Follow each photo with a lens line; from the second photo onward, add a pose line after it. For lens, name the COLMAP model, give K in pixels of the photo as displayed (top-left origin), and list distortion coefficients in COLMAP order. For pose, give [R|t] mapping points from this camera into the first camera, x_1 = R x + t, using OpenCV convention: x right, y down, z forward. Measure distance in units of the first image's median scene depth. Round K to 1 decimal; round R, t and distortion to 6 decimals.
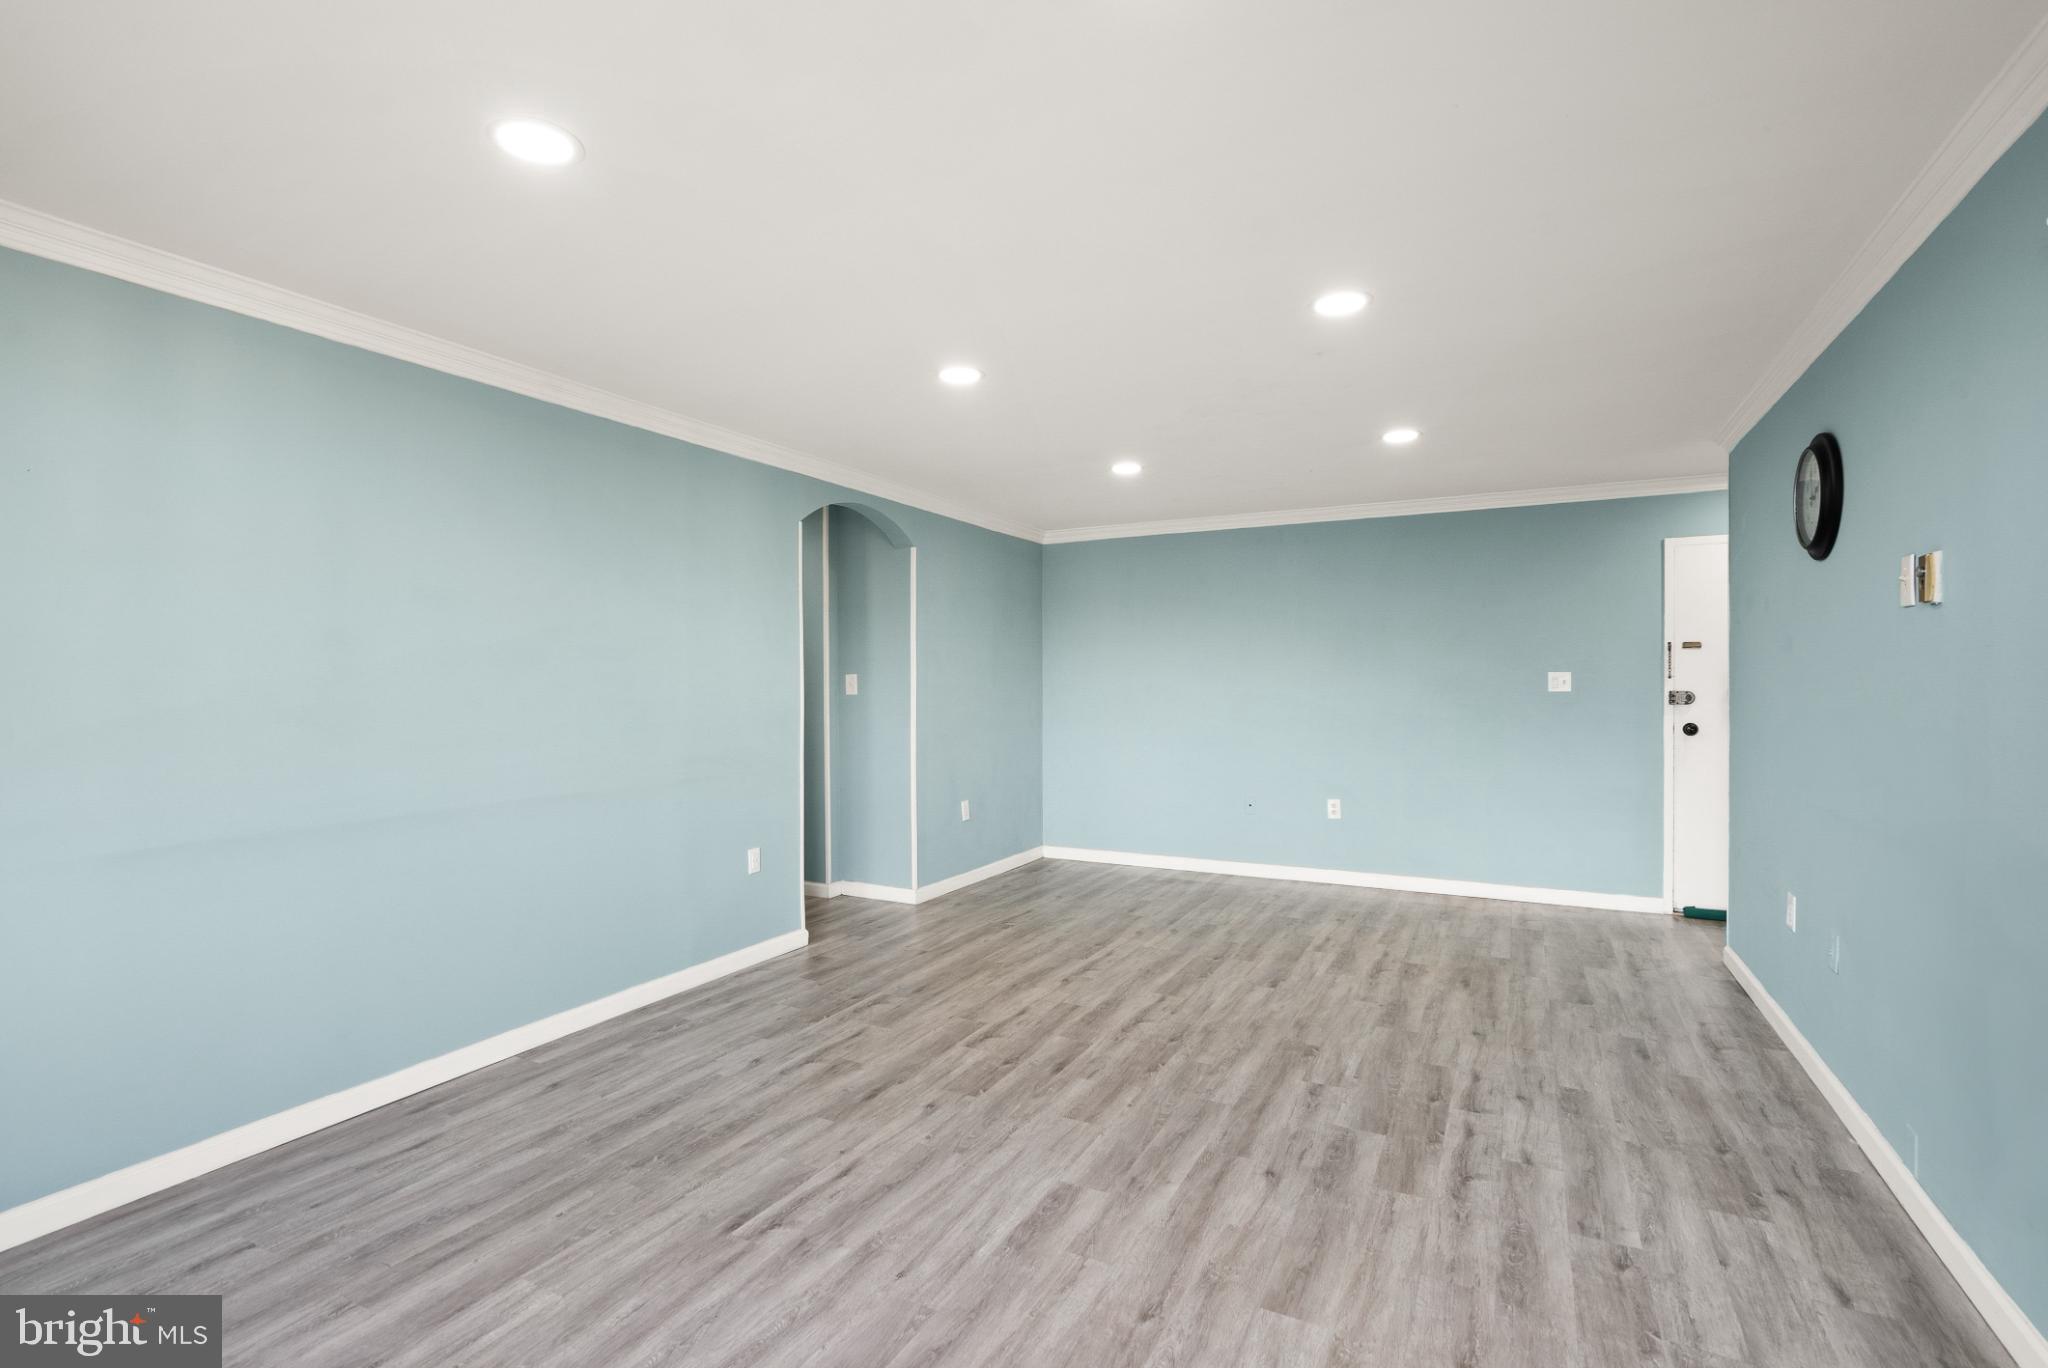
lens RADIAL K [[948.2, 0, 1024.0], [0, 948.2, 684.0], [0, 0, 1]] dist [0.000905, 0.001132]
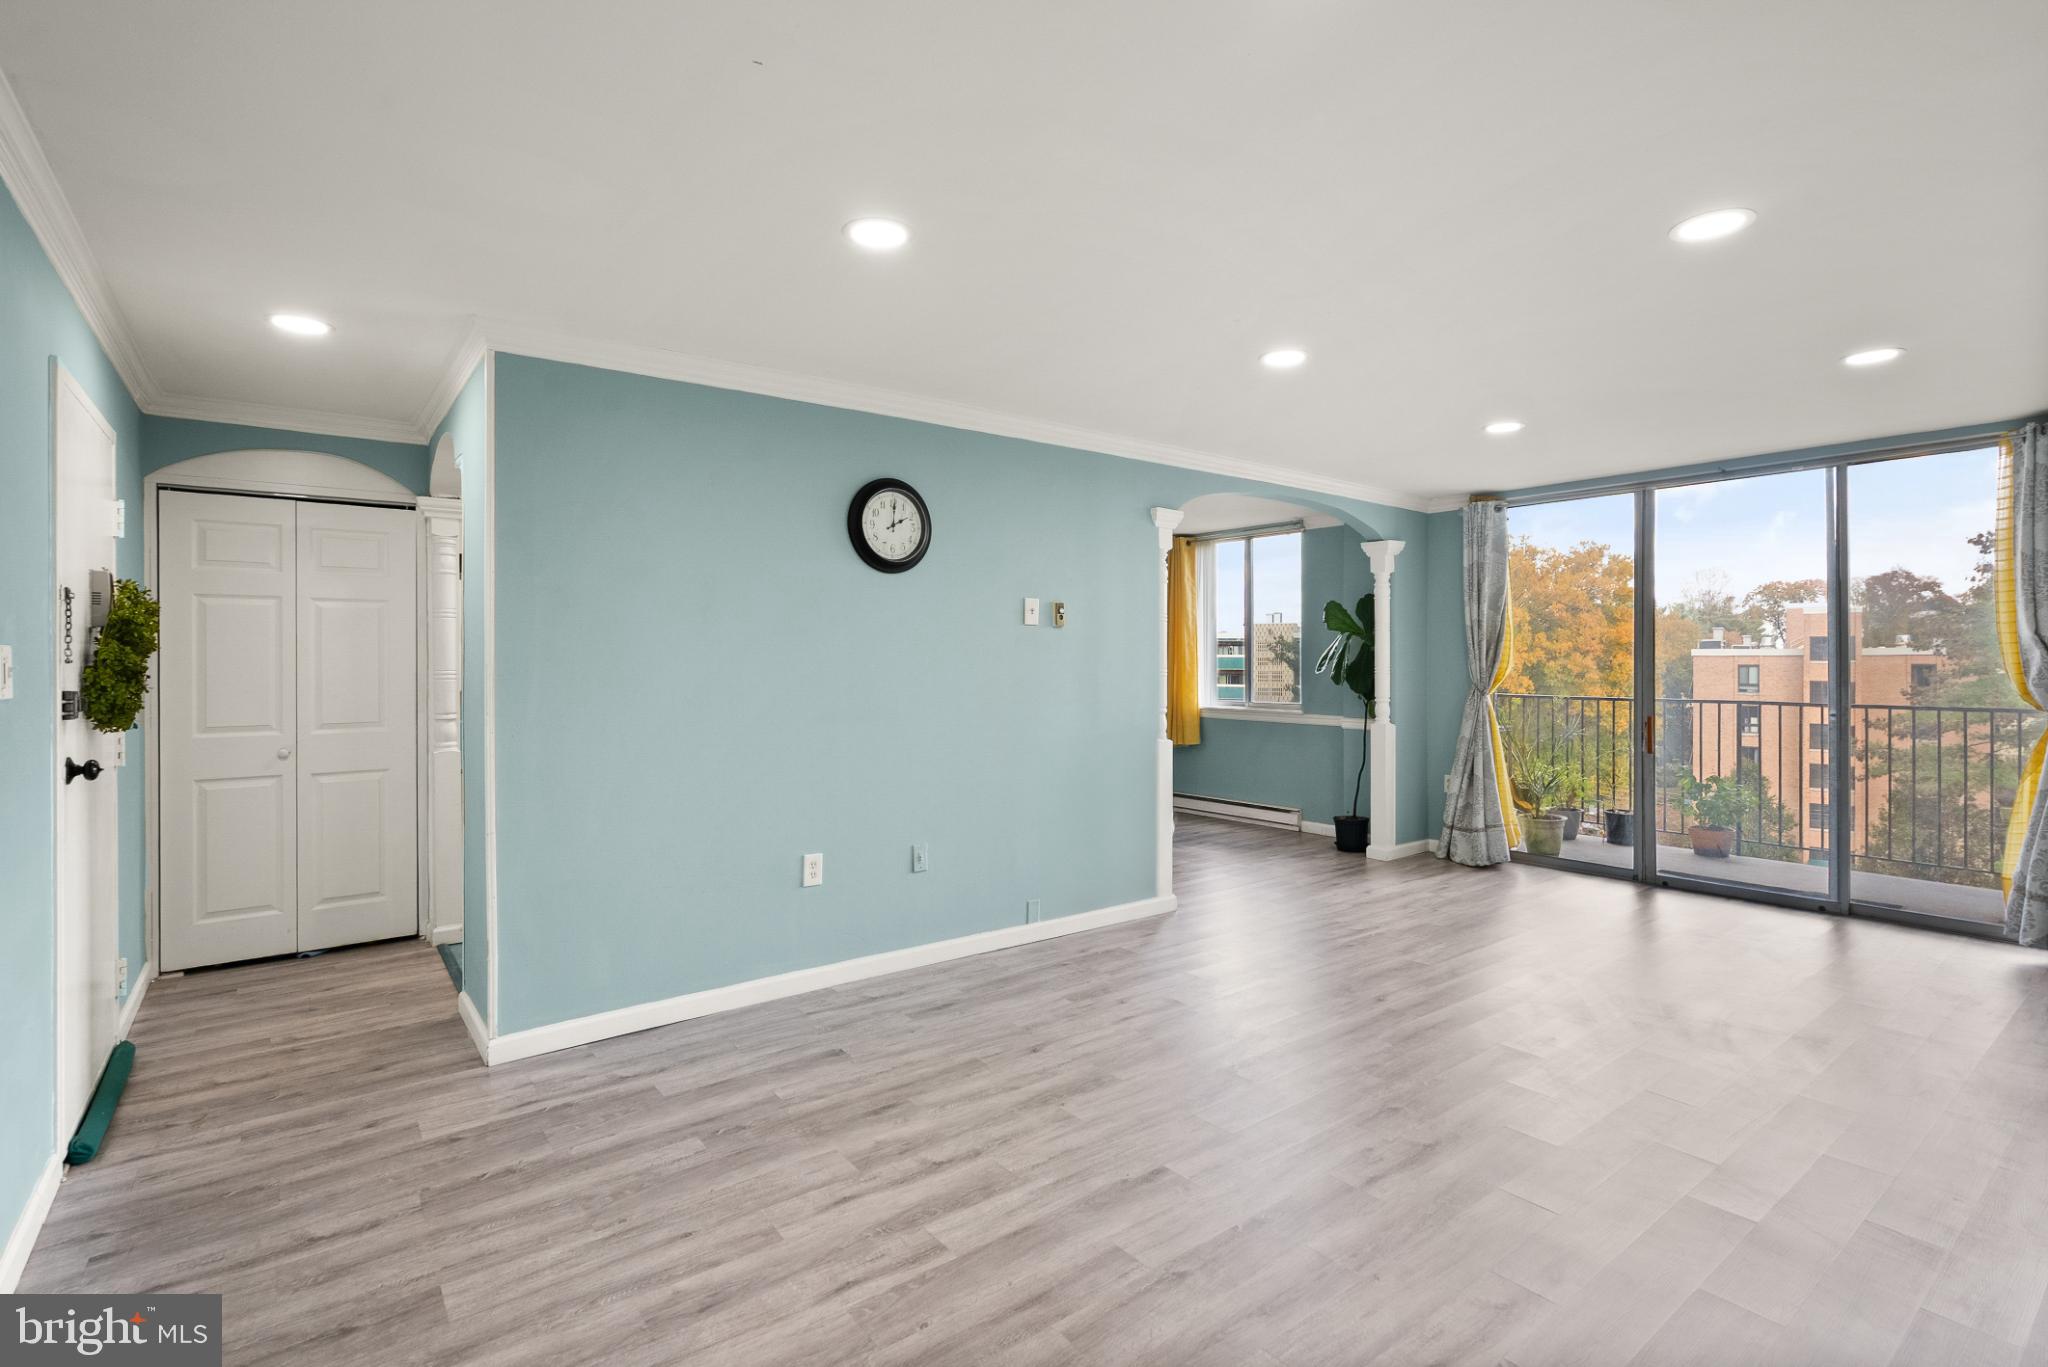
lens RADIAL K [[961.8, 0, 1020.7], [0, 961.8, 659.0], [0, 0, 1]] dist [-0.016425, 0.012889]
pose [[-0.906357, 0.004905, 0.422483, 0.101476], [0.005172, 0.999986, -0.000514, -0.008452], [-0.422480, 0.001719, -0.906371, 1.921934]]
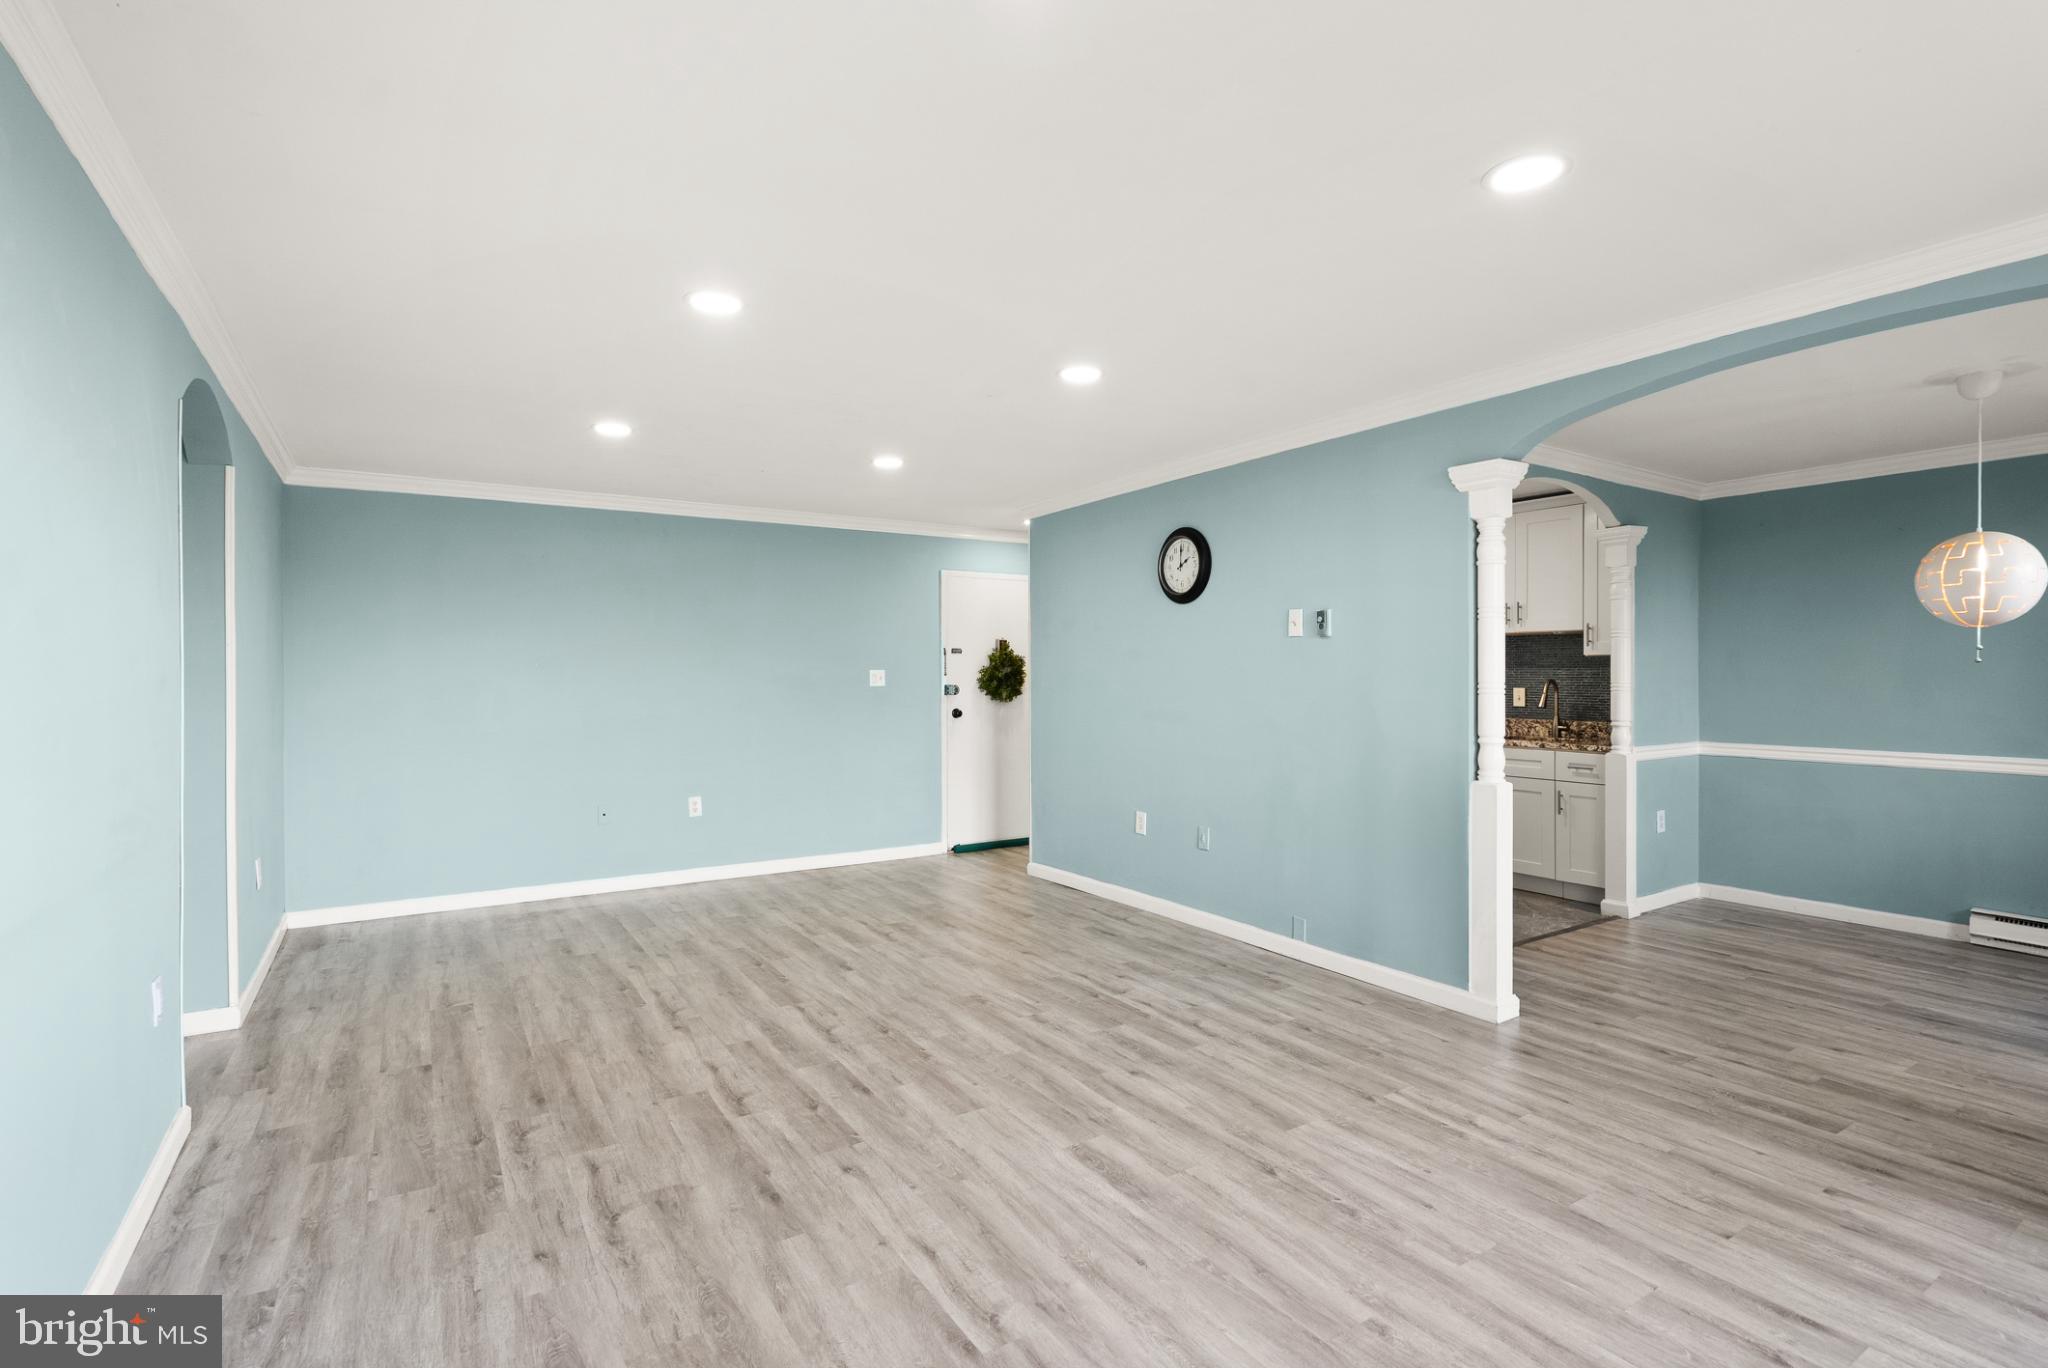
lens RADIAL K [[958.3, 0, 1015.4], [0, 958.3, 681.8], [0, 0, 1]] dist [-0.001065, 0.000139]
pose [[0.504085, -0.003433, 0.863647, -0.671555], [0.003637, 0.999992, 0.001852, 0.001467], [-0.863646, 0.002207, 0.504094, 0.374849]]
